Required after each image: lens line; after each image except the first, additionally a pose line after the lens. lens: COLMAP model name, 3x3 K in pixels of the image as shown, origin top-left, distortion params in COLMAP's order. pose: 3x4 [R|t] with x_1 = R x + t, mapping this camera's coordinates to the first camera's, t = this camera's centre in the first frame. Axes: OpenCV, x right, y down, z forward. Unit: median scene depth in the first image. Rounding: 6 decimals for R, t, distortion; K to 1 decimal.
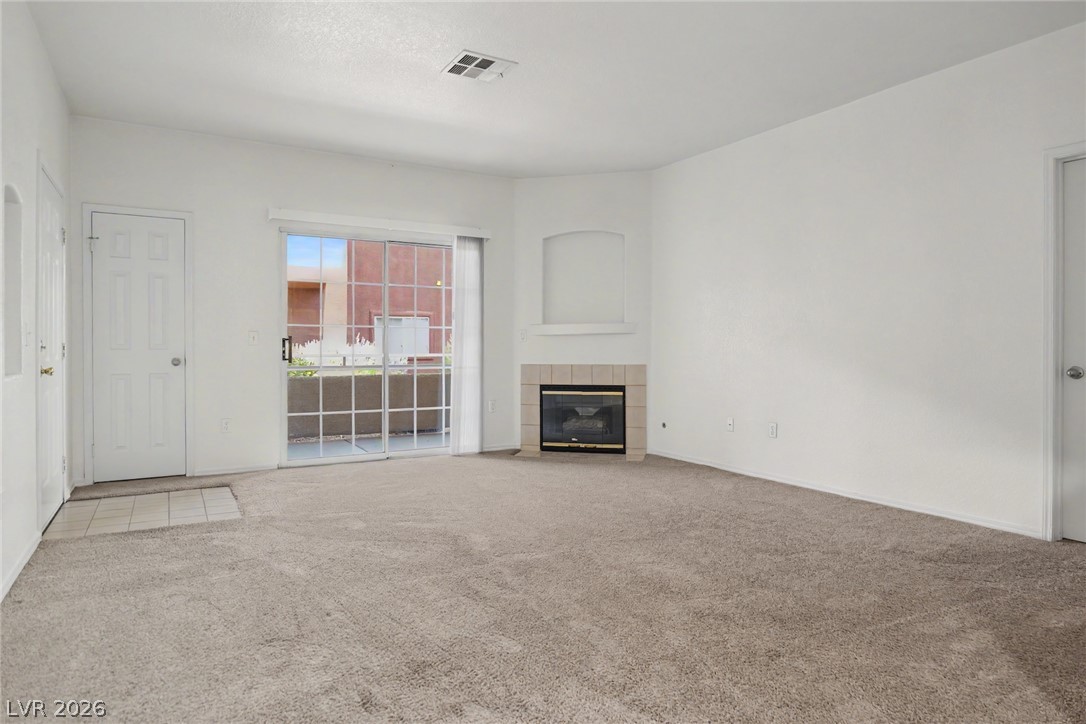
lens RADIAL K [[679.7, 0, 534.3], [0, 679.7, 352.7], [0, 0, 1]] dist [-0.023219, 0.011679]
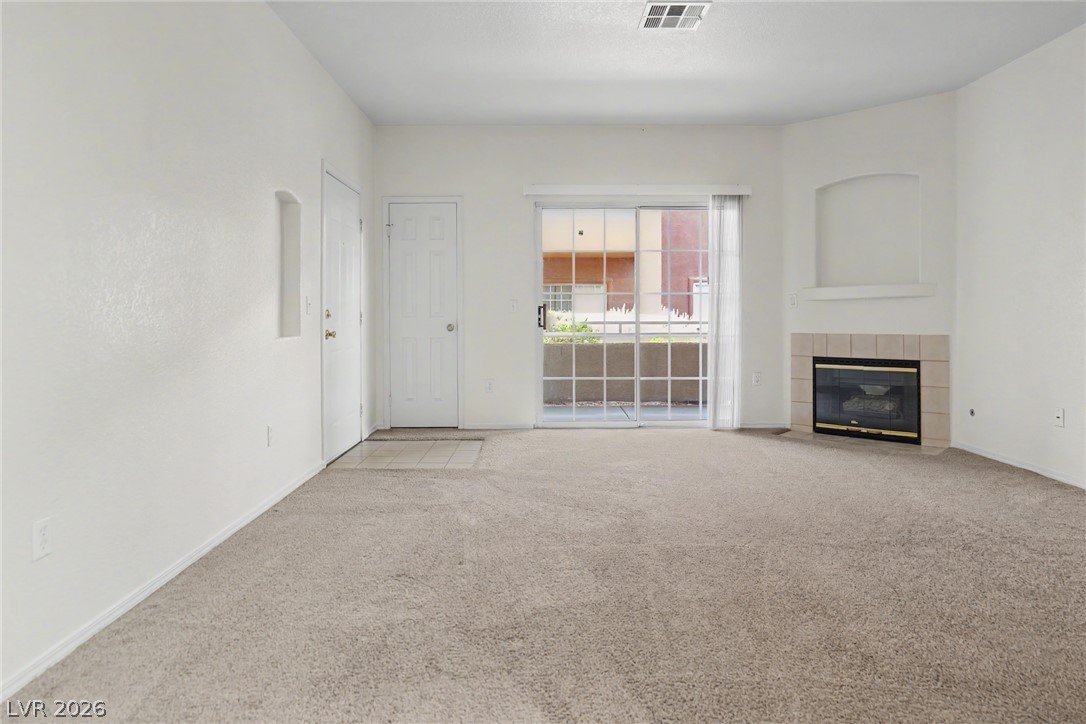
lens RADIAL K [[679.7, 0, 471.1], [0, 679.7, 321.1], [0, 0, 1]] dist [-0.023219, 0.011679]
pose [[0.853789, 0.001497, -0.520617, 0.095029], [-0.000888, 0.999999, 0.001419, 0.000489], [0.520618, -0.000750, 0.853789, 0.032028]]
